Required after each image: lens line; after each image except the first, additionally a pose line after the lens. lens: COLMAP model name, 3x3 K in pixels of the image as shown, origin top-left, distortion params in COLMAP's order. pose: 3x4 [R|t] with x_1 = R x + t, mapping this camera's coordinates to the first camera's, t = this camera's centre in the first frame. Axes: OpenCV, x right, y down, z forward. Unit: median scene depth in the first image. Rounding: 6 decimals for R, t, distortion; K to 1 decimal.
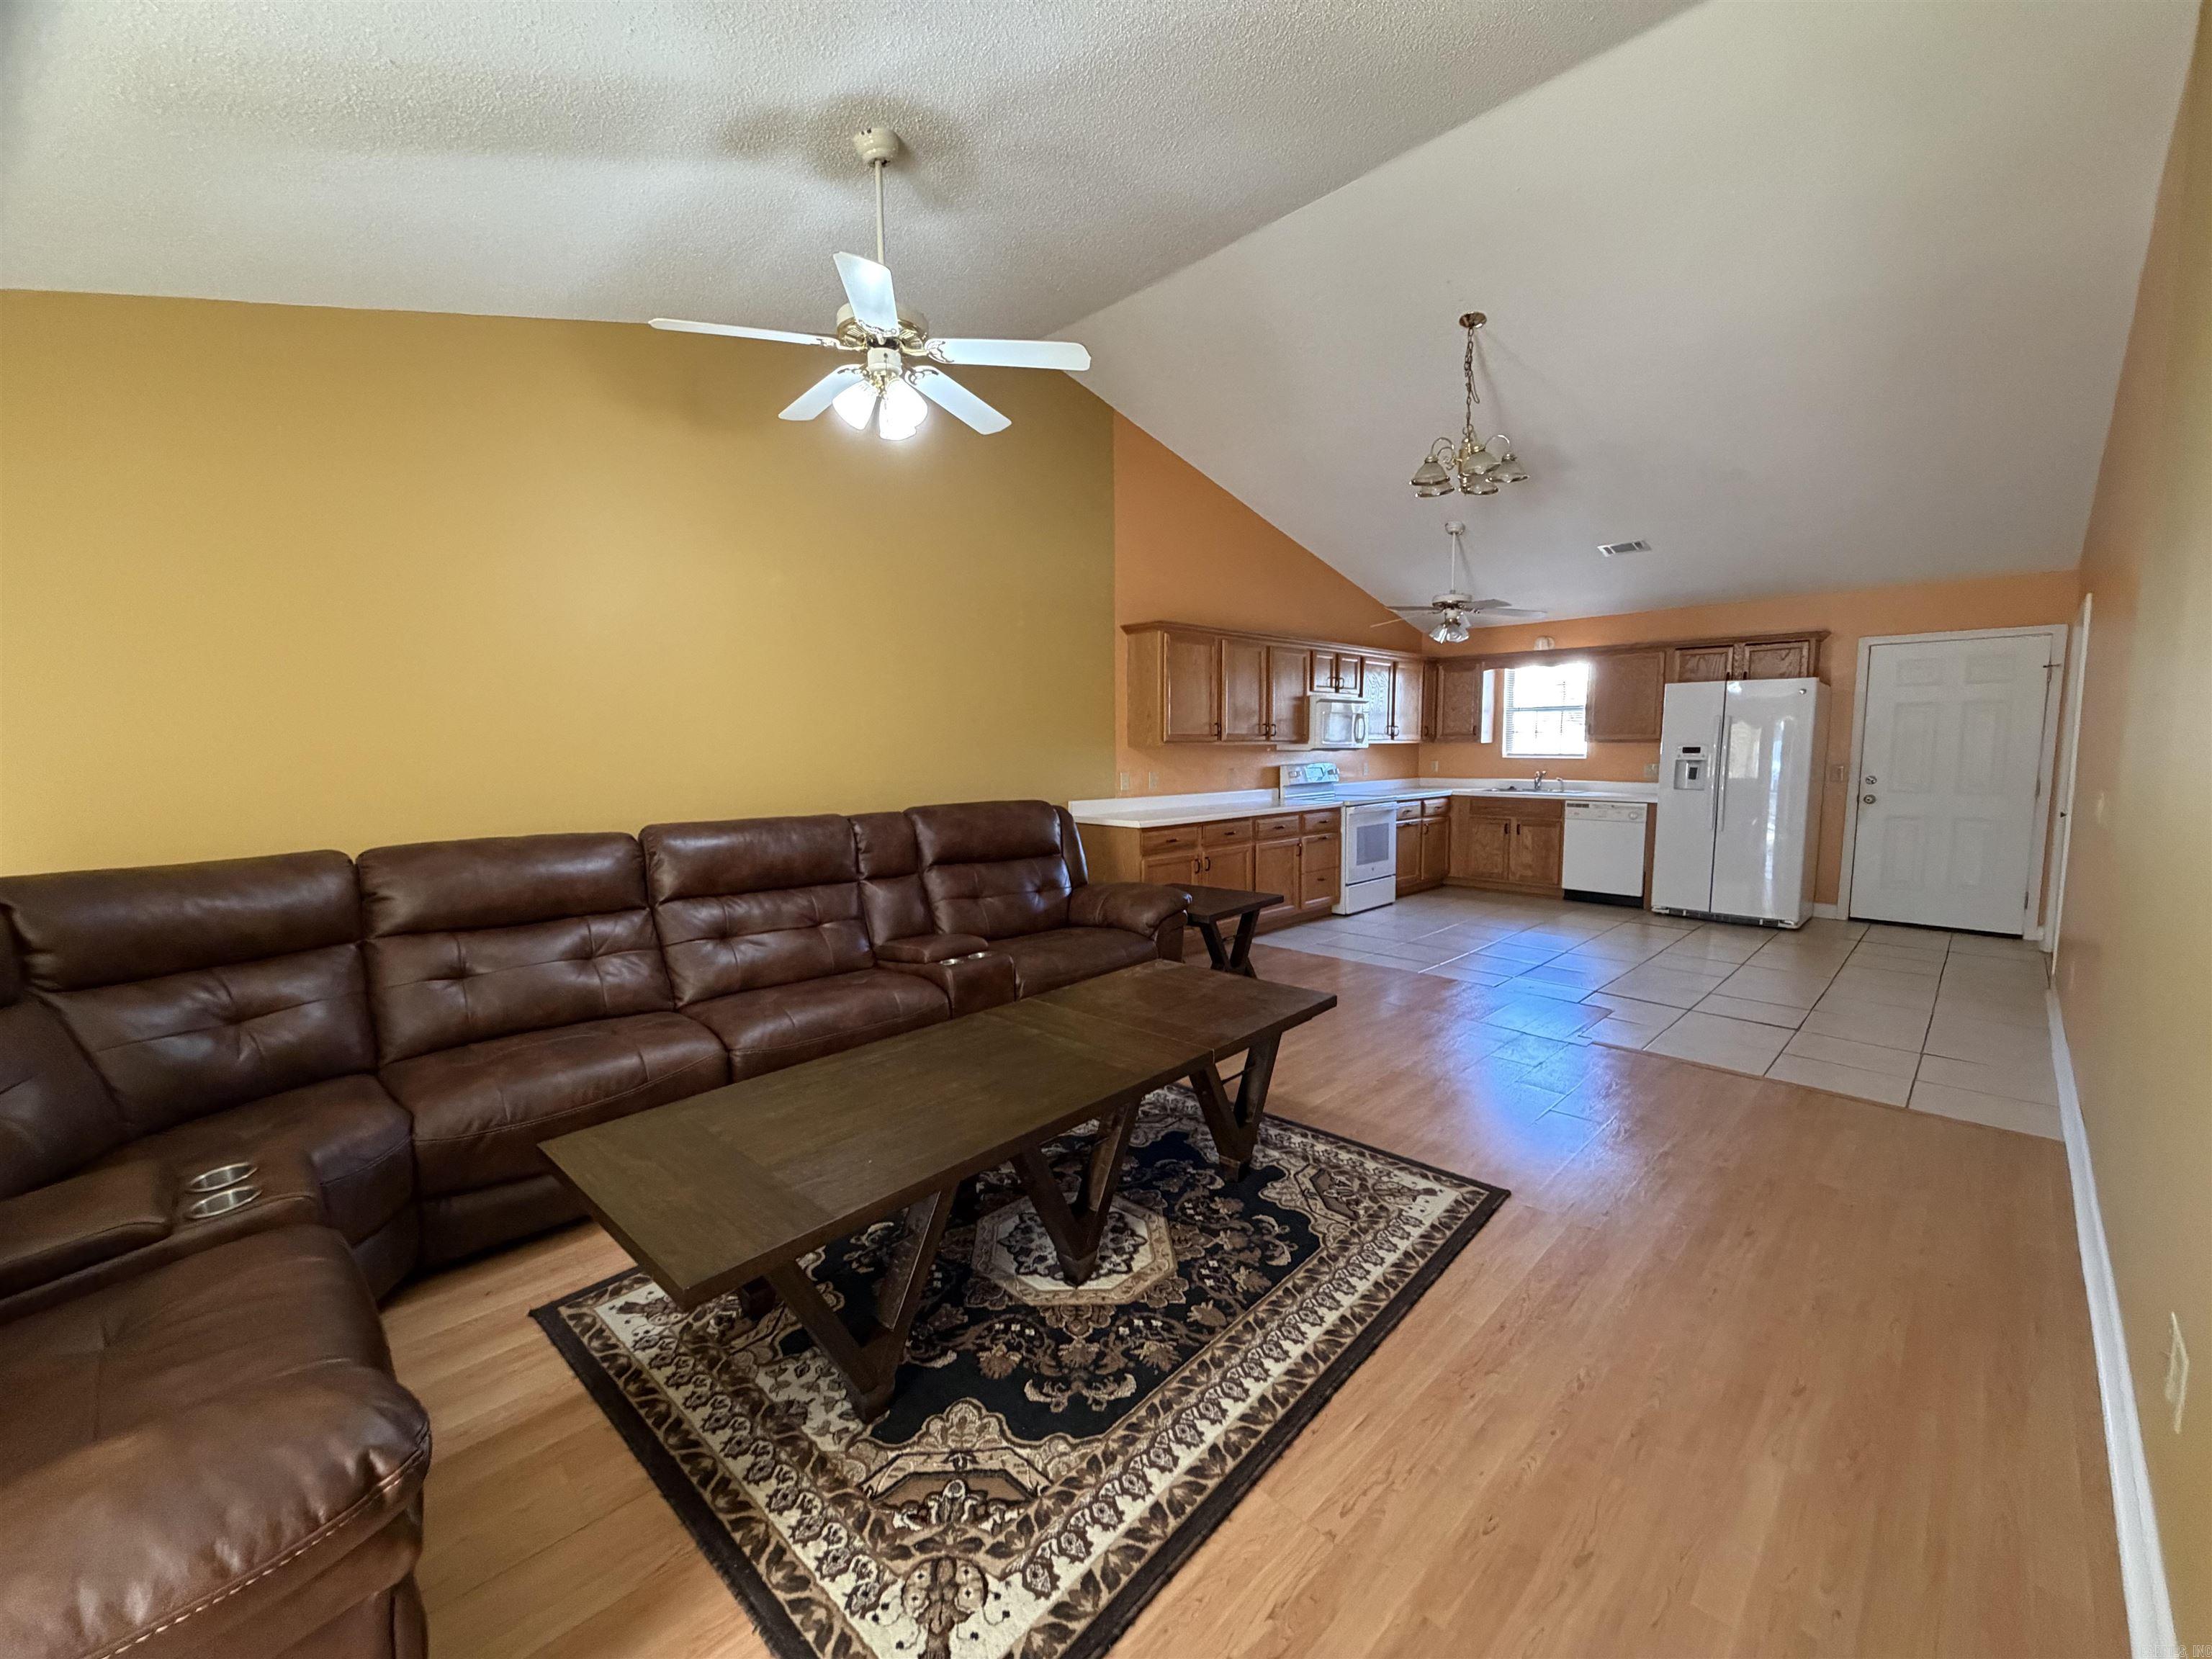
lens RADIAL K [[882.5, 0, 1100.0], [0, 882.5, 833.9], [0, 0, 1]] dist [-0.000301, 0.000021]
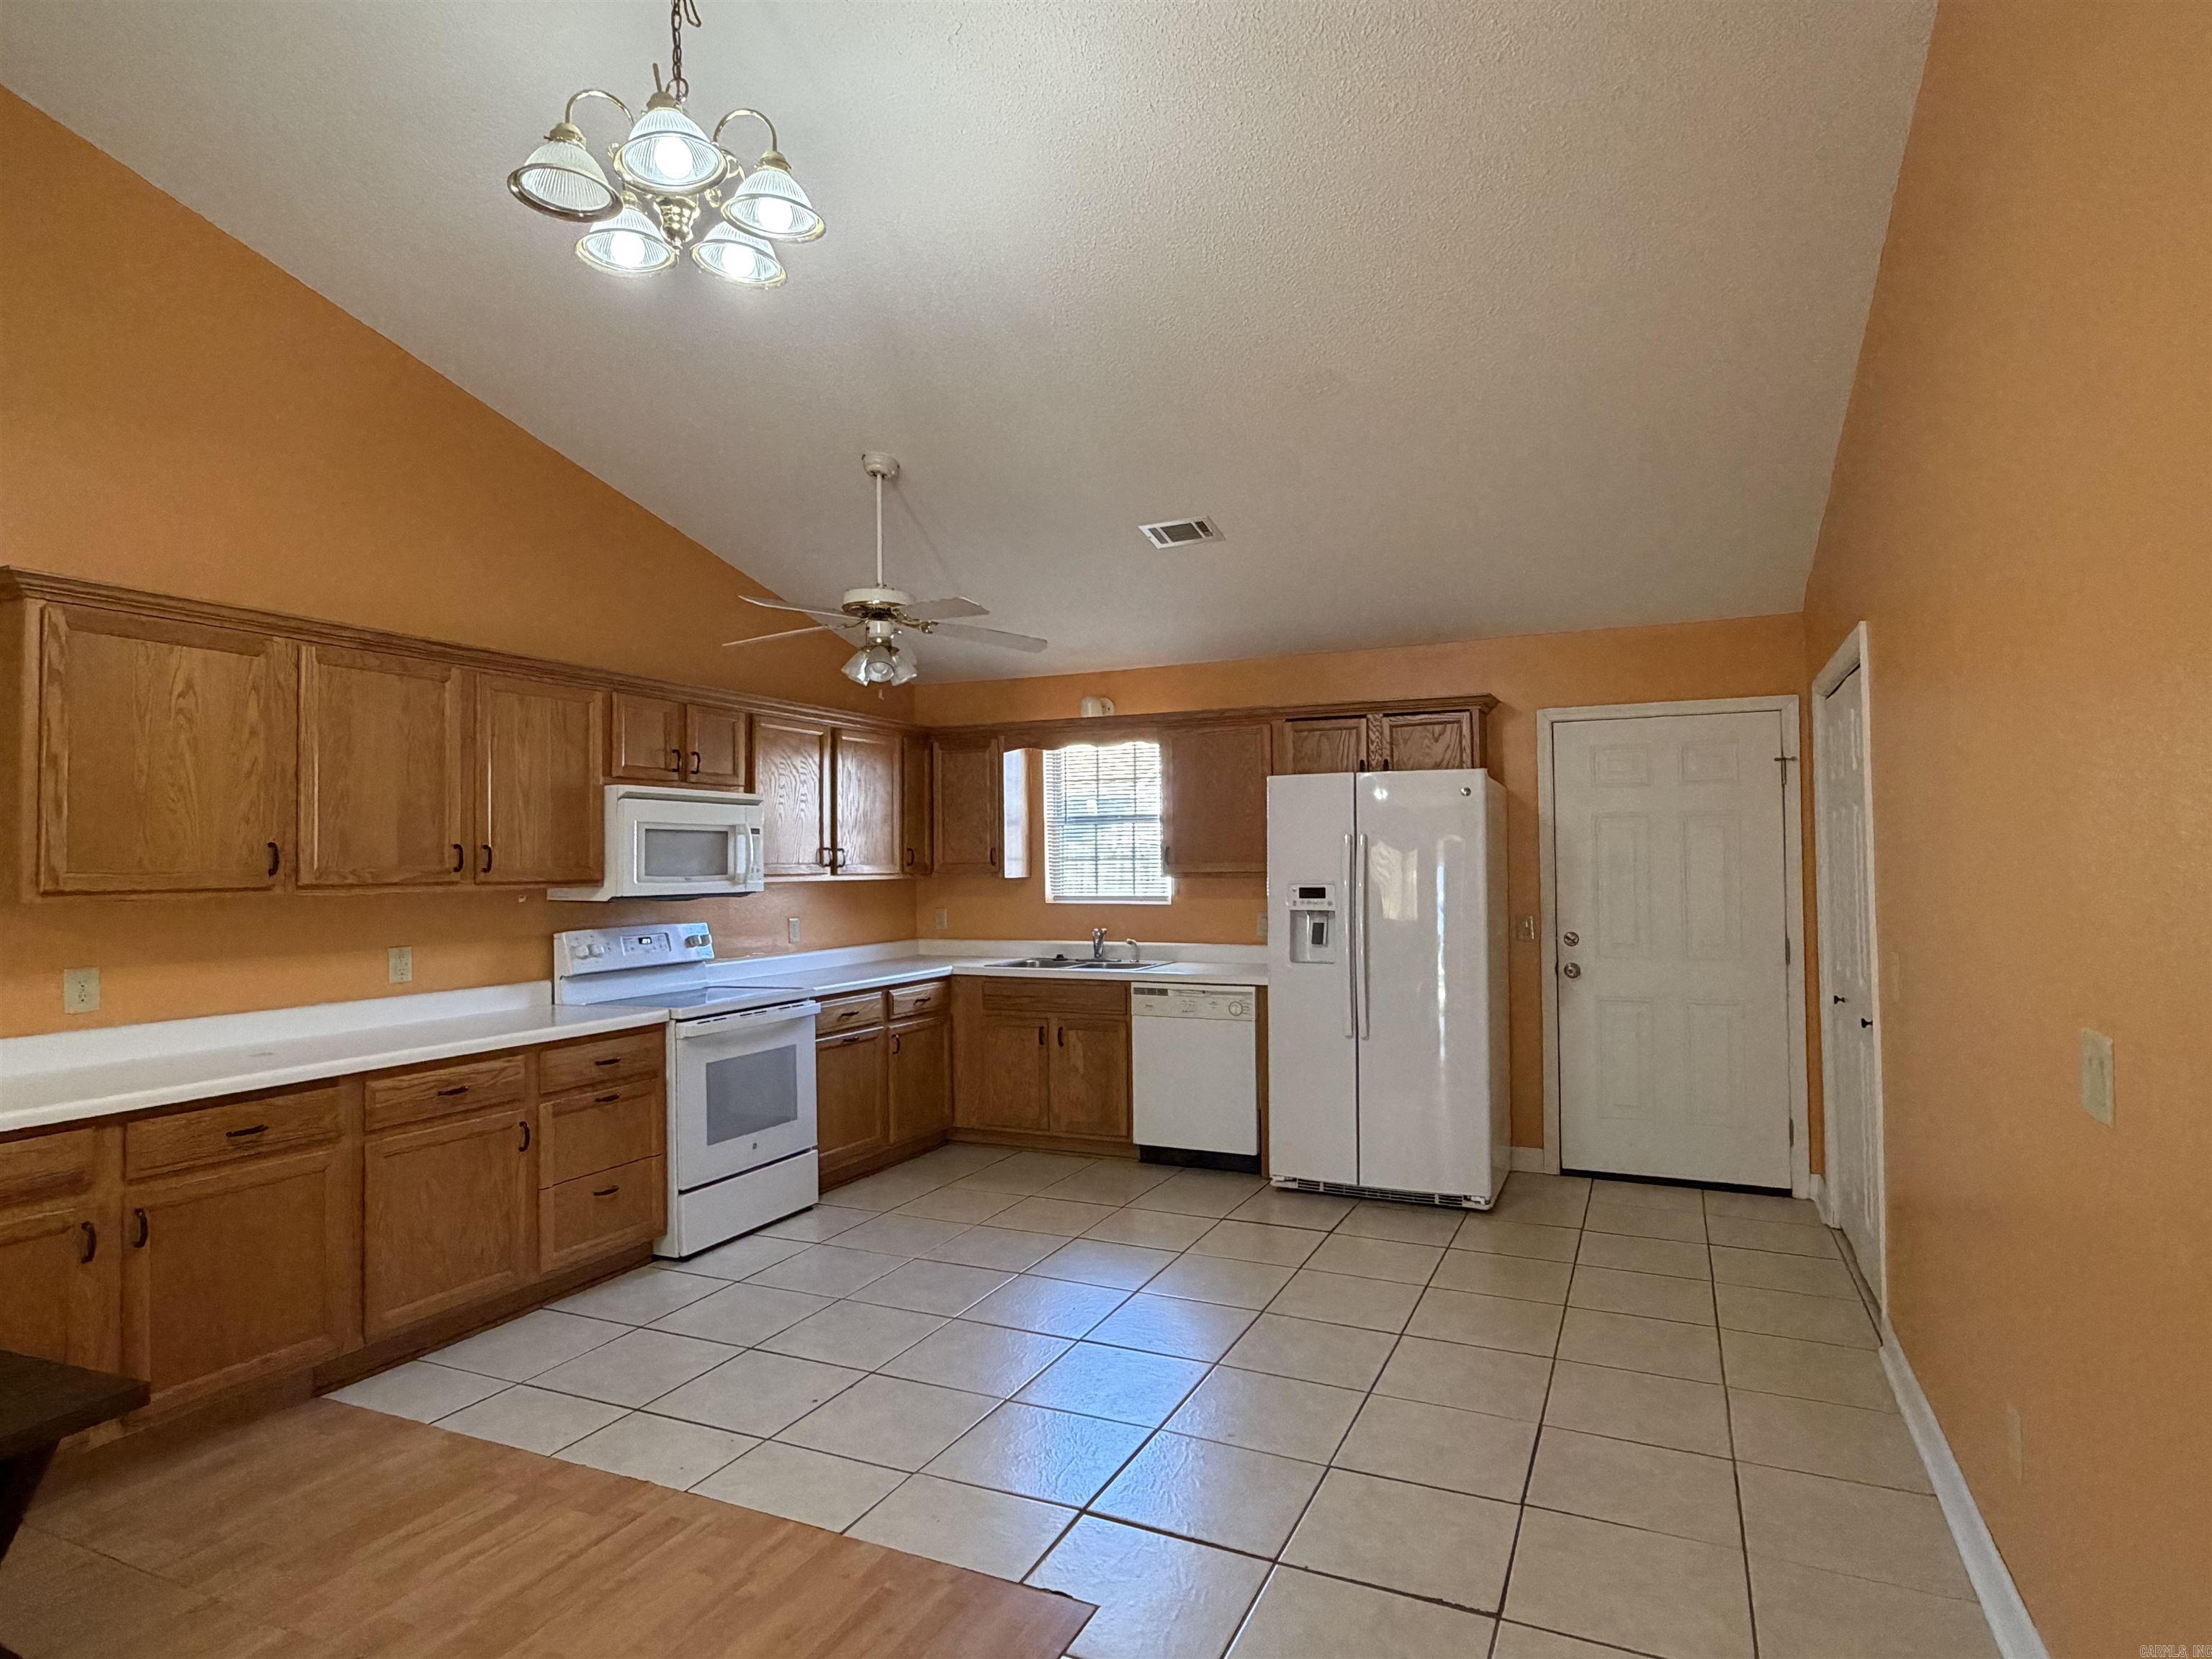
lens RADIAL K [[1224.5, 0, 1109.9], [0, 1224.5, 840.7], [0, 0, 1]] dist [-0.001151, 0.000706]
pose [[0.933206, 0.003451, 0.359325, 0.269710], [0.040916, 0.992430, -0.115796, -0.042986], [-0.357005, 0.122763, 0.926000, 0.319499]]
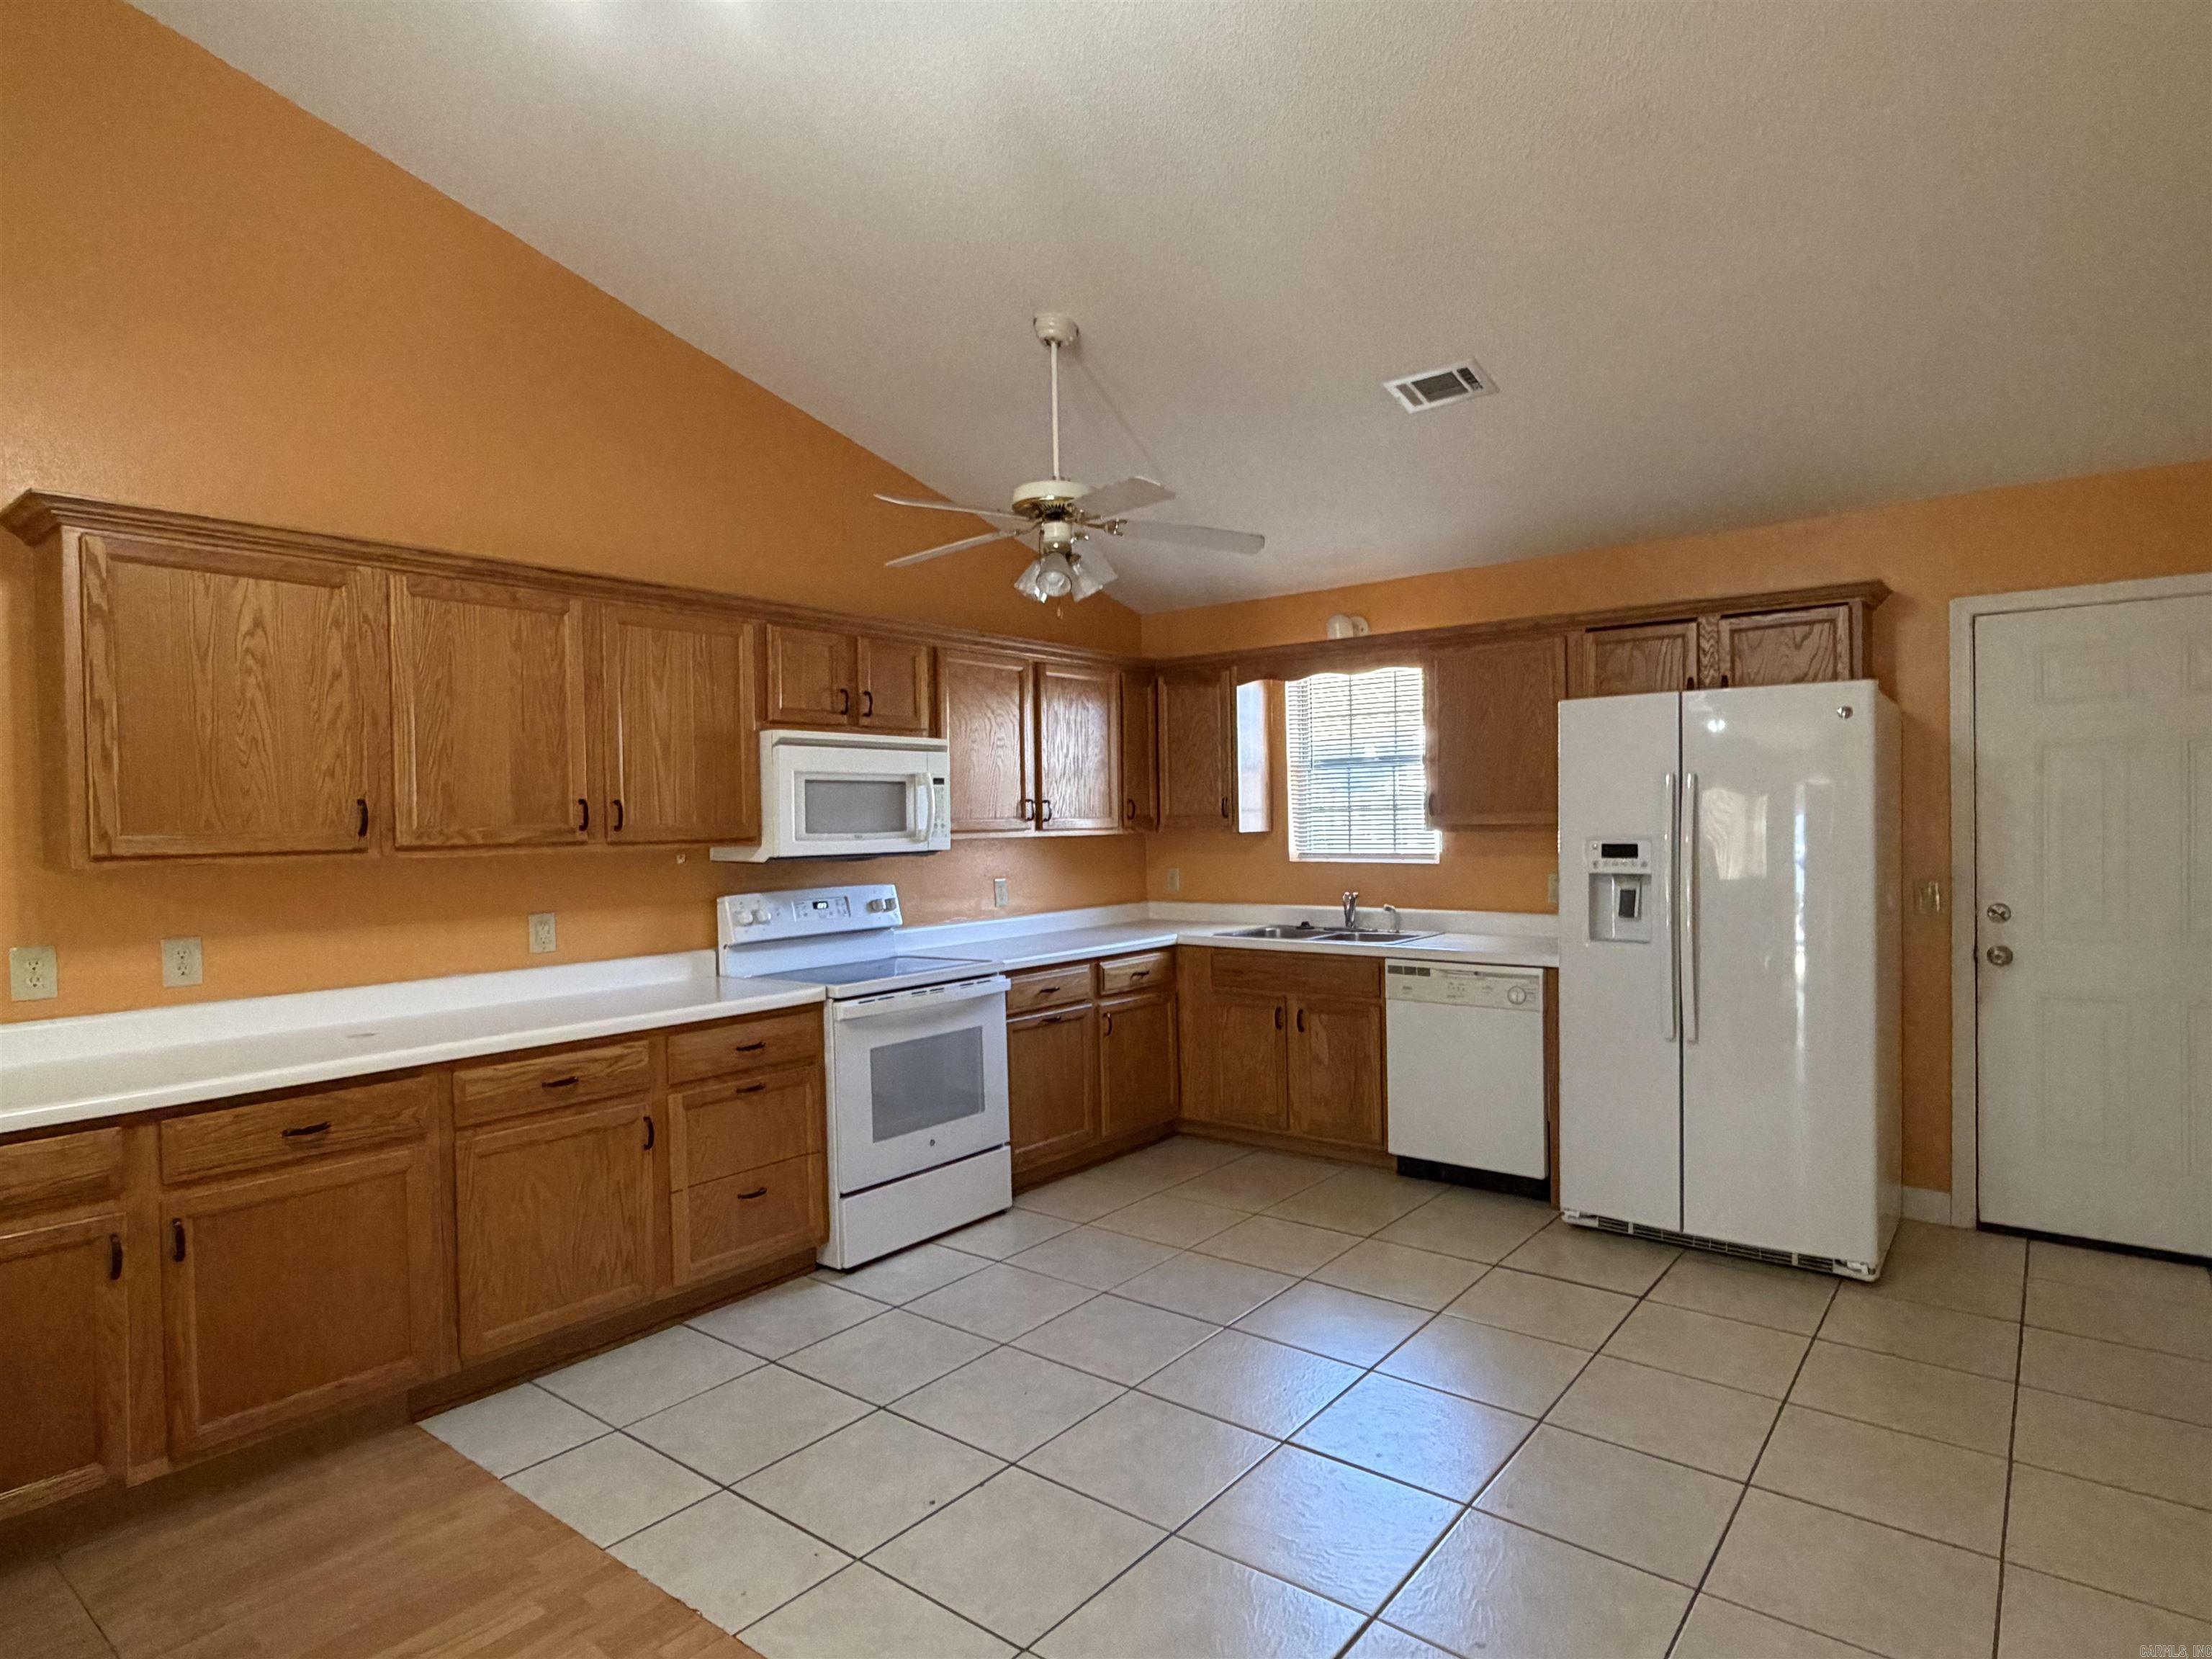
lens RADIAL K [[1224.5, 0, 1109.9], [0, 1224.5, 840.7], [0, 0, 1]] dist [-0.001151, 0.000706]
pose [[0.991617, -0.013699, 0.128481, 0.345856], [0.024678, 0.996139, -0.084253, -0.055603], [-0.126831, 0.086718, 0.988127, 0.438374]]
